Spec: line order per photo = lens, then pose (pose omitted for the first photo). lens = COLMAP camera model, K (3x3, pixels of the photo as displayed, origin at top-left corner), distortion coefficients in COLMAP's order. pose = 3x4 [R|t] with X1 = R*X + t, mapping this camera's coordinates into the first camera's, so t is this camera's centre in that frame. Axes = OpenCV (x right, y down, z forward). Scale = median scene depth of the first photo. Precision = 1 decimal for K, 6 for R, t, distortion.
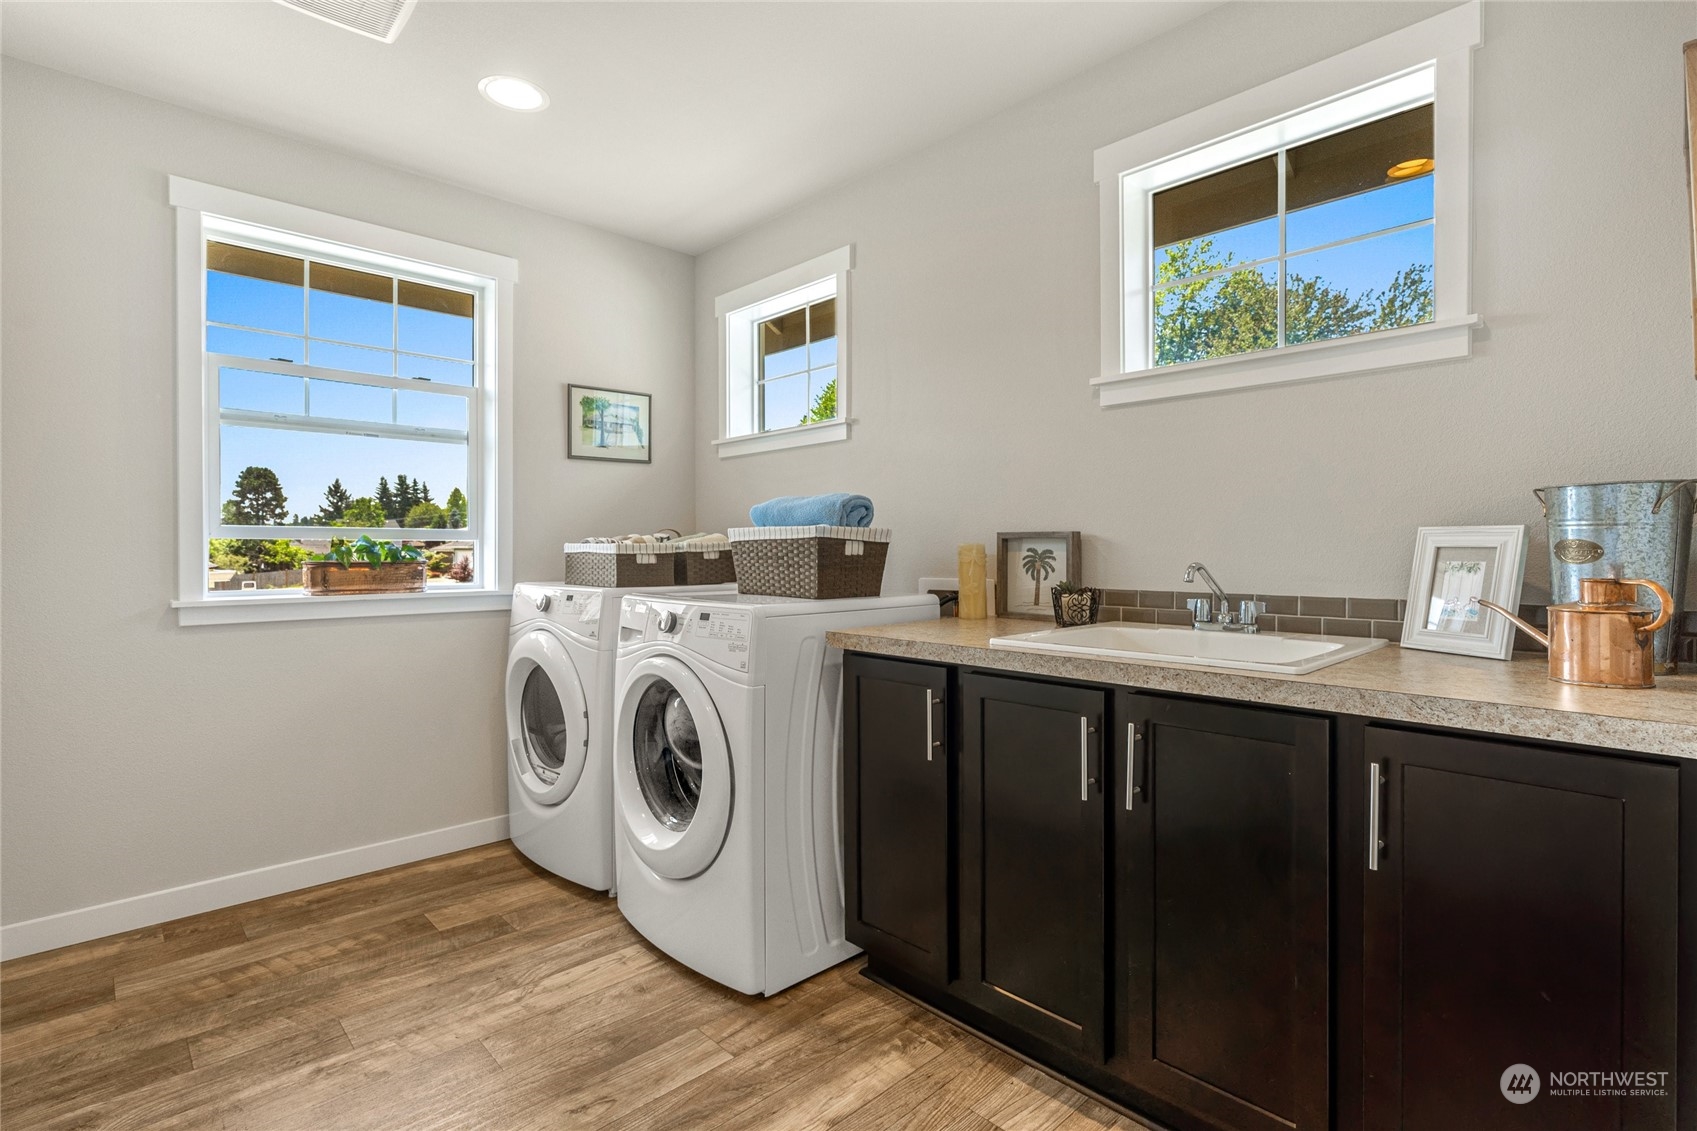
lens RADIAL K [[829.8, 0, 850.7], [0, 829.8, 557.8], [0, 0, 1]] dist [-0.009825, 0.002732]
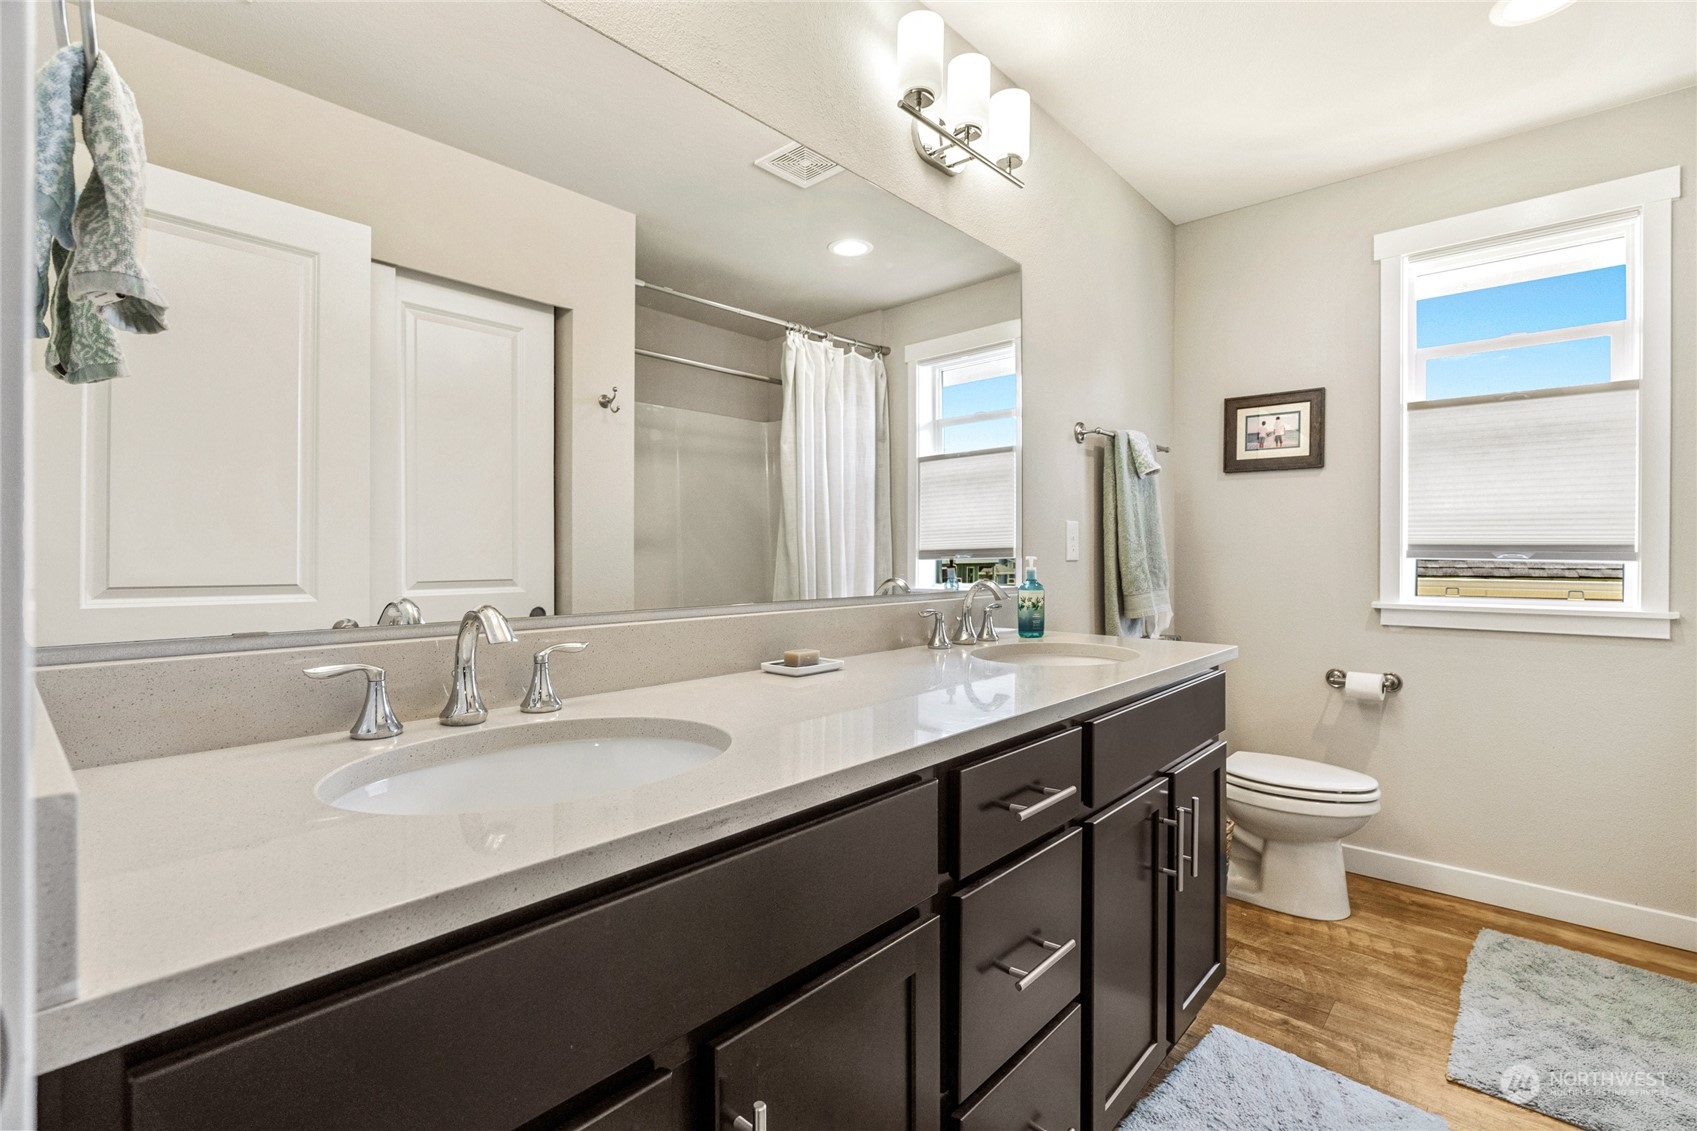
lens RADIAL K [[773.3, 0, 846.2], [0, 773.3, 559.1], [0, 0, 1]] dist [0.000427, 0.000127]
pose [[0.070958, 0.008736, -0.997441, 0.289176], [-0.012513, 0.999891, 0.007868, -0.009620], [0.997401, 0.011923, 0.071060, 0.257007]]
